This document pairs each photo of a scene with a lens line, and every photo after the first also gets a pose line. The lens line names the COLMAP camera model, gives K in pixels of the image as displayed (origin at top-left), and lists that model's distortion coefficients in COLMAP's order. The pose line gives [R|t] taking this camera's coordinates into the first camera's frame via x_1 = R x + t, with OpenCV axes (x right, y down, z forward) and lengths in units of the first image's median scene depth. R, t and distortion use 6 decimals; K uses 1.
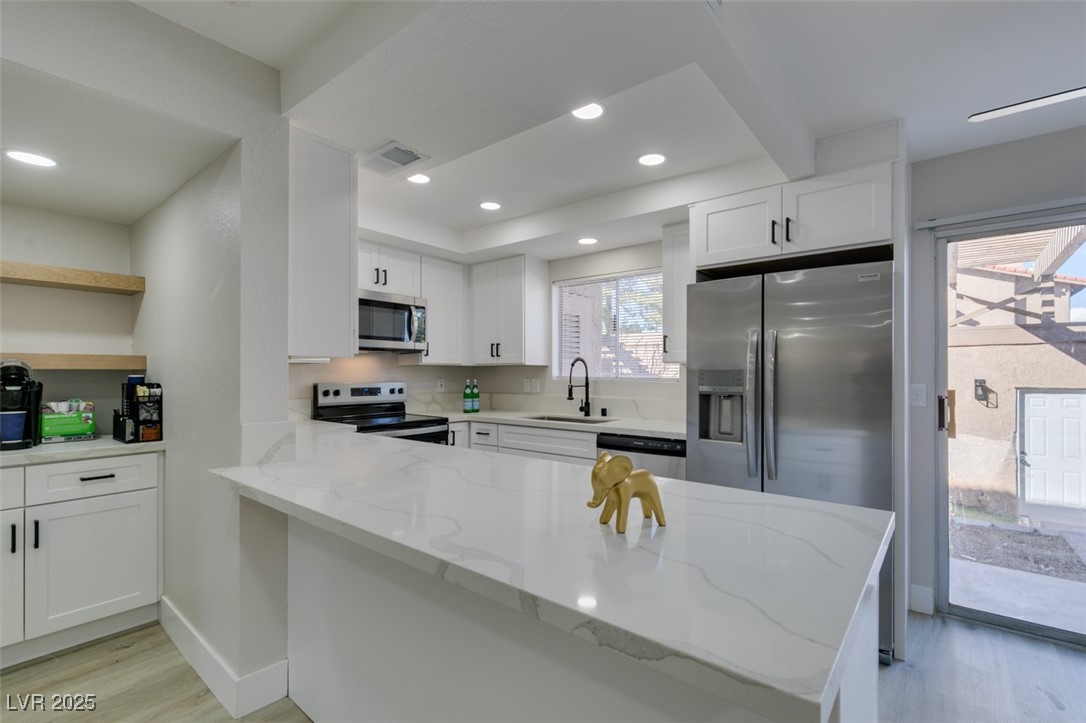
lens RADIAL K [[484.9, 0, 539.9], [0, 484.9, 371.5], [0, 0, 1]] dist [0.004855, 0.000012]
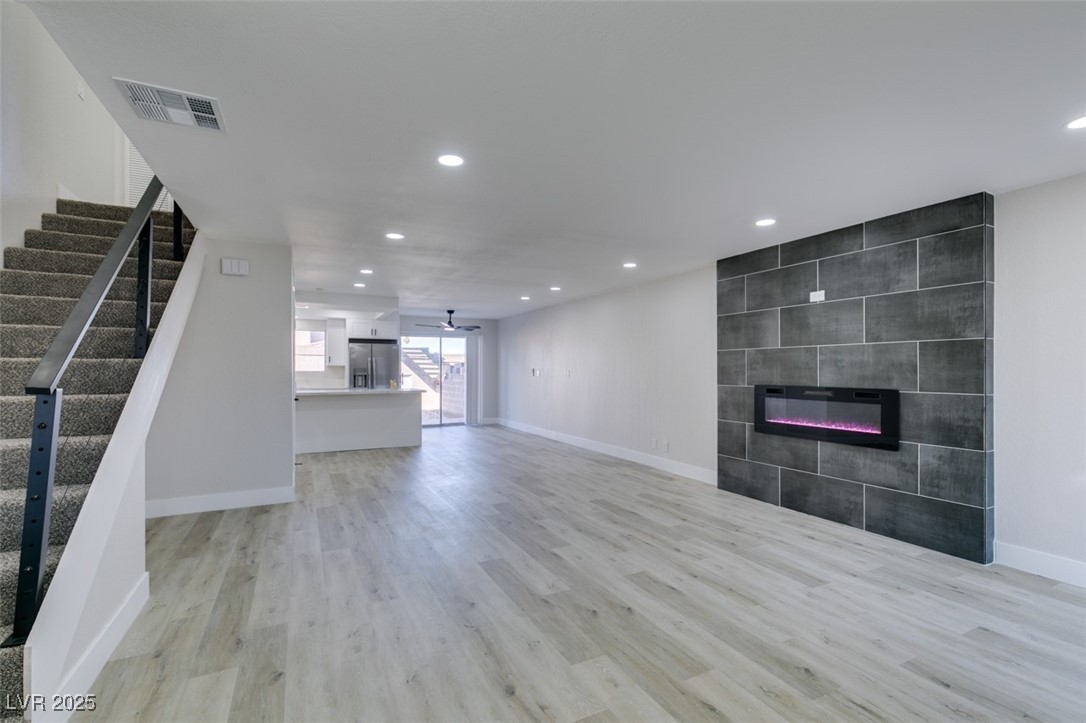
lens RADIAL K [[484.1, 0, 542.0], [0, 484.1, 369.4], [0, 0, 1]] dist [0.002278, -0.000204]
pose [[0.401974, -0.001184, 0.915650, -1.771472], [-0.000937, 0.999998, 0.001705, -0.000634], [-0.915651, -0.001543, 0.401972, -1.259684]]
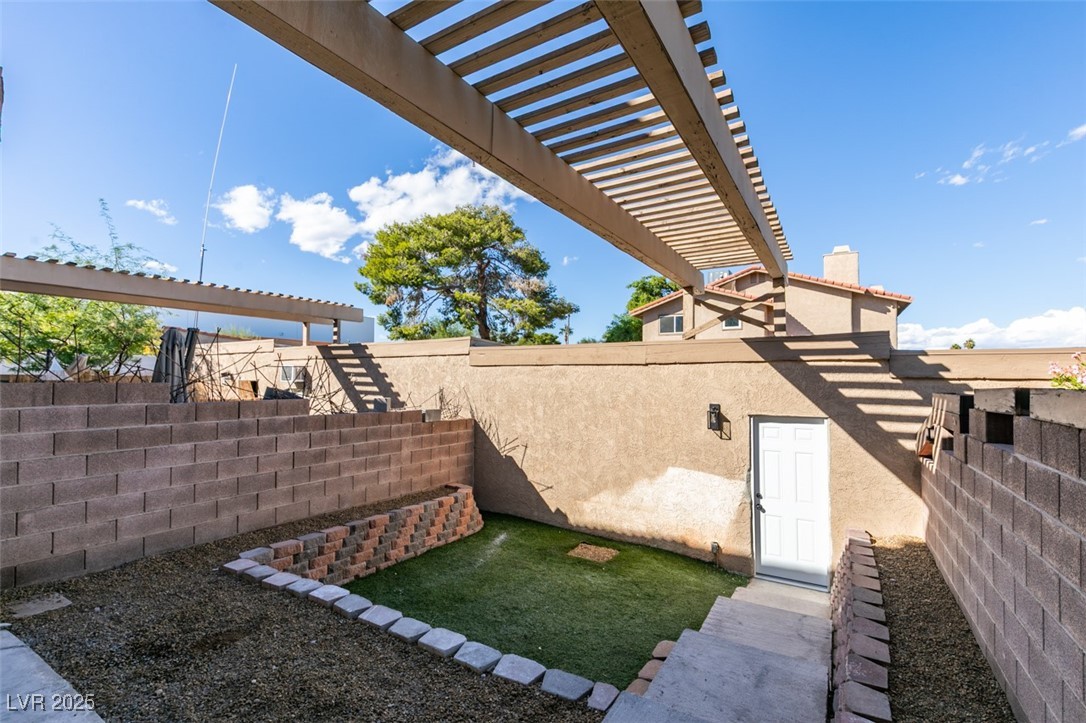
lens RADIAL K [[479.9, 0, 537.5], [0, 479.9, 366.9], [0, 0, 1]] dist [0.001457, 0.000016]
pose [[0.988938, 0.006103, 0.148205, 1.129064], [-0.002740, 0.999734, -0.022890, -0.063823], [-0.148305, 0.022231, 0.988692, 0.569625]]
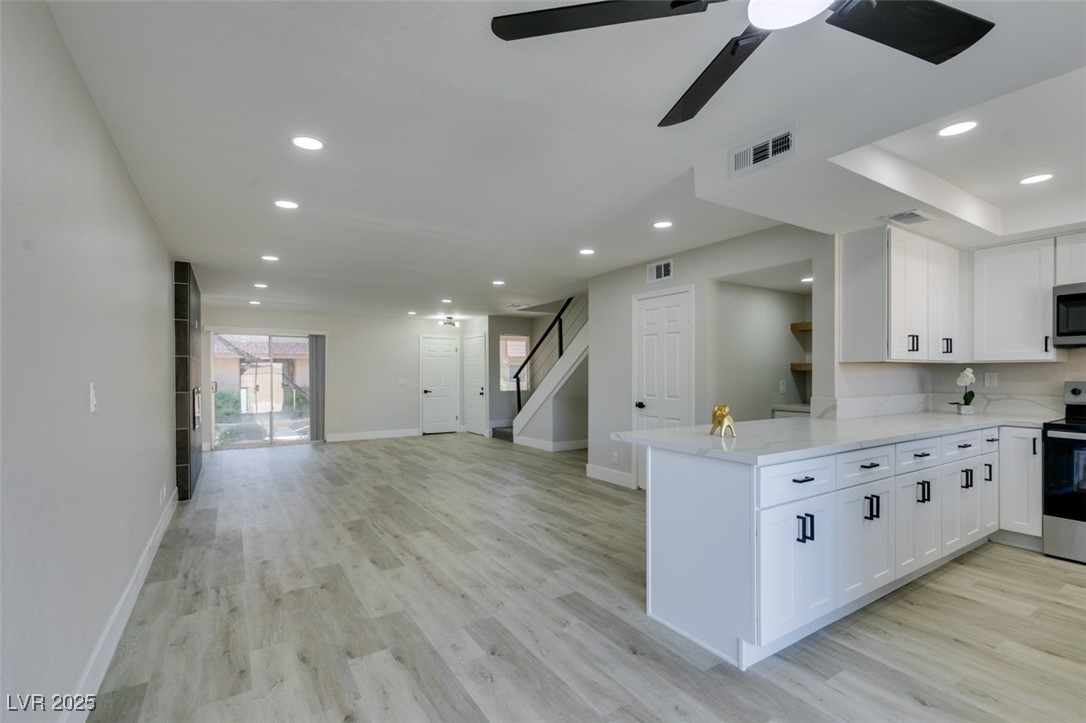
lens RADIAL K [[487.2, 0, 539.3], [0, 487.2, 374.3], [0, 0, 1]] dist [0.003824, -0.000045]
pose [[-0.307263, 0.003530, -0.951618, 0.879562], [0.006202, 0.999979, 0.001707, 0.000570], [0.951605, -0.005378, -0.307278, 0.277375]]
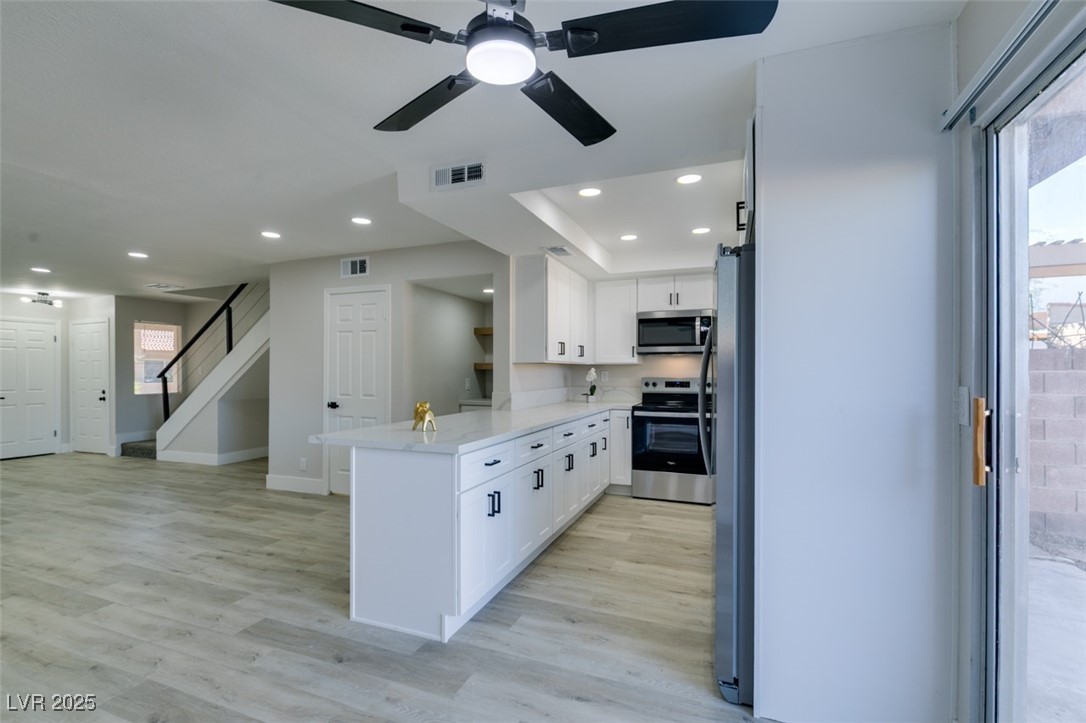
lens RADIAL K [[488.2, 0, 540.3], [0, 488.2, 368.8], [0, 0, 1]] dist [0.001291, -0.000709]
pose [[0.307364, -0.004158, -0.951583, 0.900992], [0.004792, 0.999985, -0.002821, 0.000354], [0.951580, -0.003692, 0.307379, 0.249743]]
